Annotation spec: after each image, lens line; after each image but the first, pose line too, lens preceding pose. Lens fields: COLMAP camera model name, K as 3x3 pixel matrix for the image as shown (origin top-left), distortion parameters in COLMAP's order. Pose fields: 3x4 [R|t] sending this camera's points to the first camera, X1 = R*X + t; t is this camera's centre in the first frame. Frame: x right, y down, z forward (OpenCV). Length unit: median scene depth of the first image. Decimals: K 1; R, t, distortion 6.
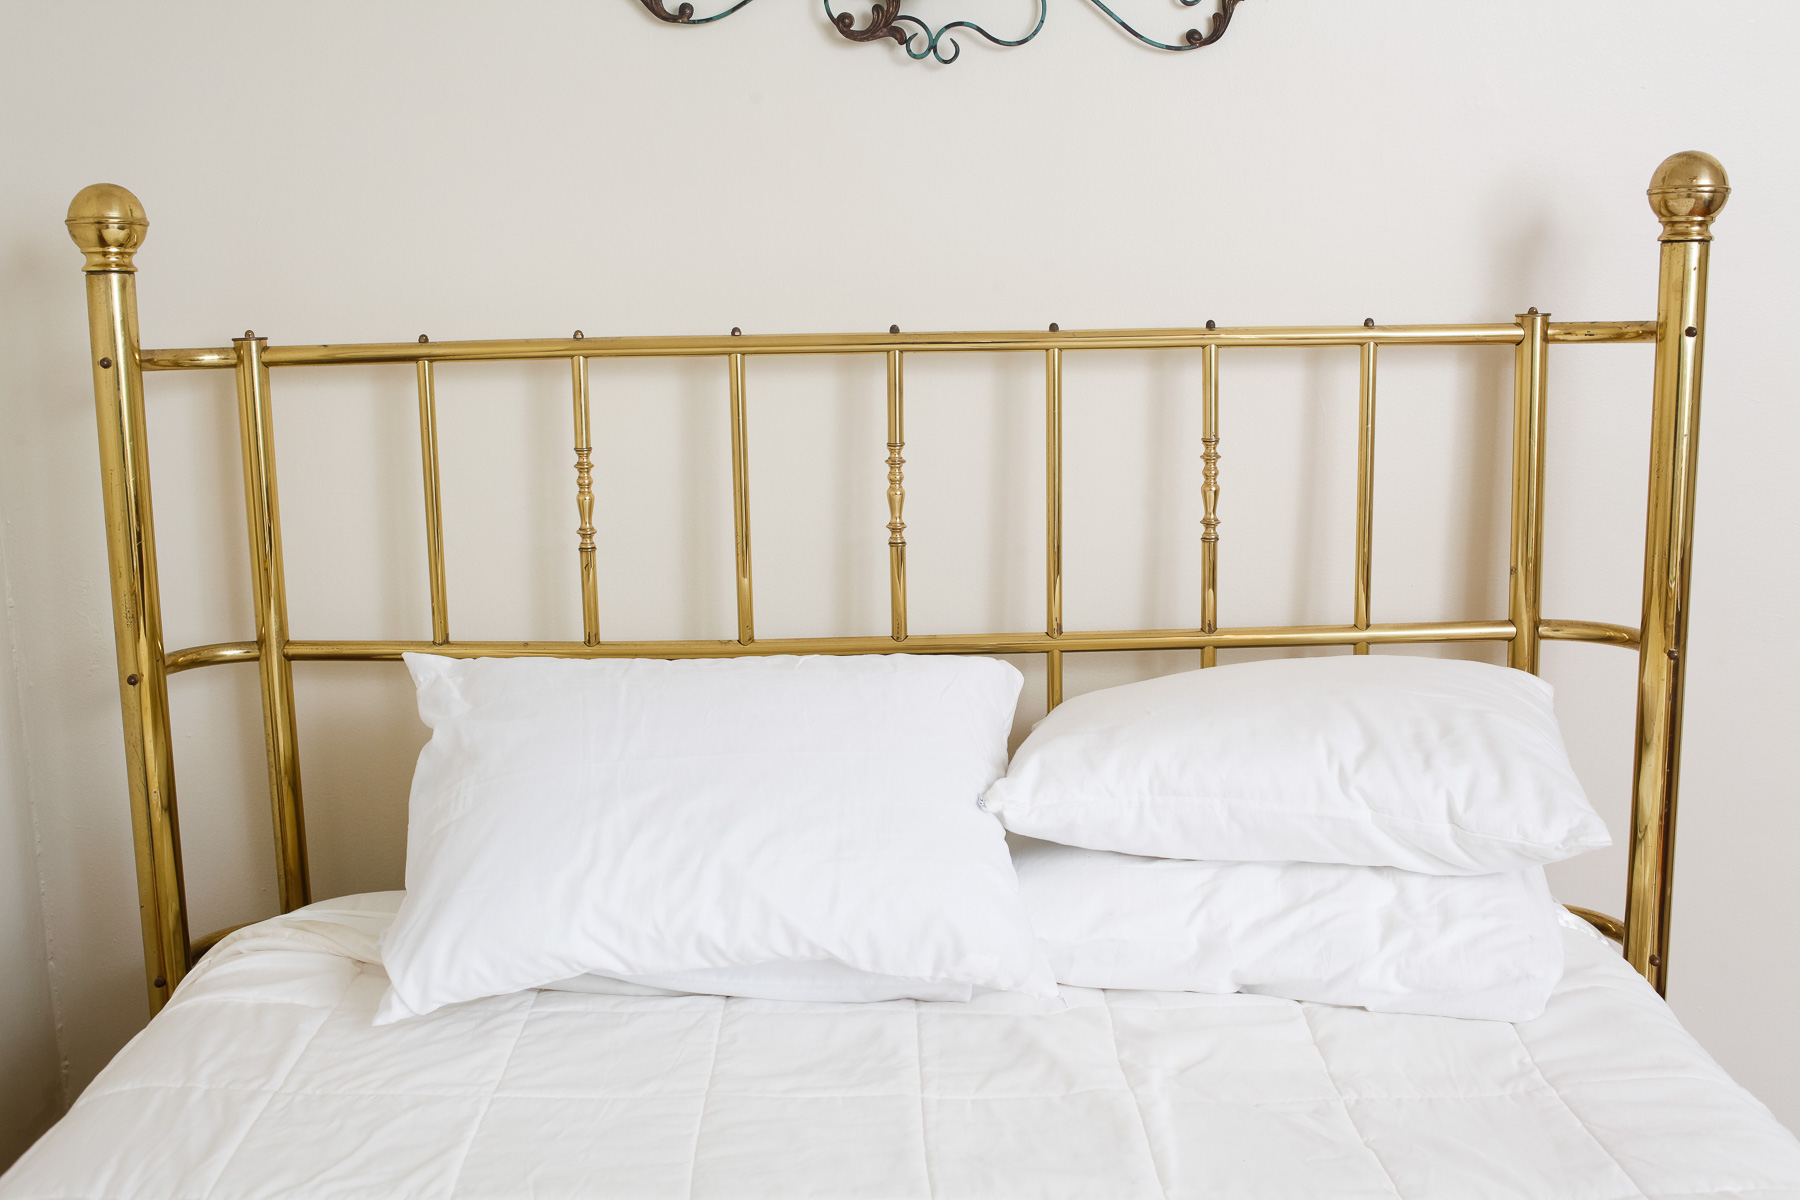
lens RADIAL K [[1762.0, 0, 900.0], [0, 1762.0, 600.0], [0, 0, 1]] dist [-0.076313, -0.006644]
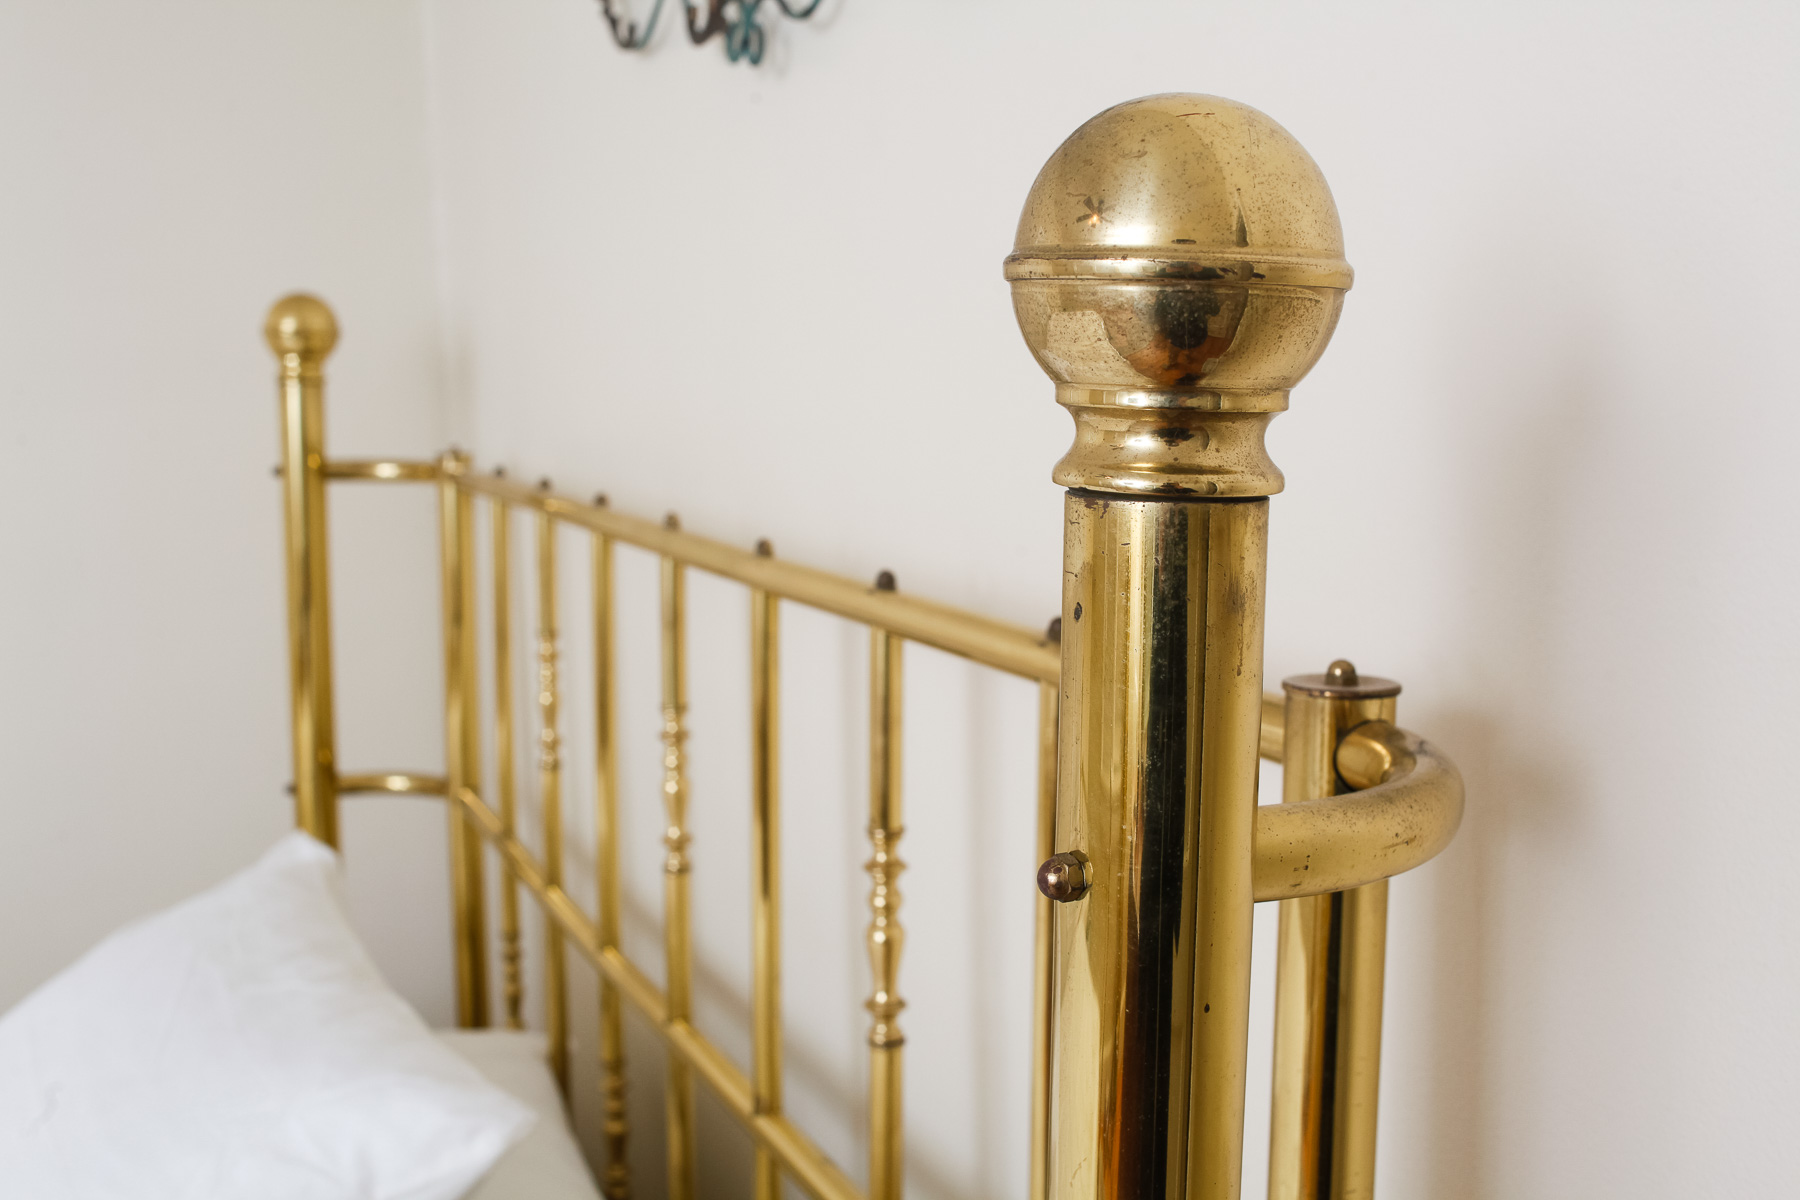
lens RADIAL K [[1764.2, 0, 899.8], [0, 1764.2, 567.9], [0, 0, 1]] dist [-0.013818, 0.005641]
pose [[0.438578, 0.130633, -0.889148, 0.631002], [-0.161300, 0.984755, 0.065117, -0.207616], [0.884099, 0.114861, 0.452963, 0.862170]]
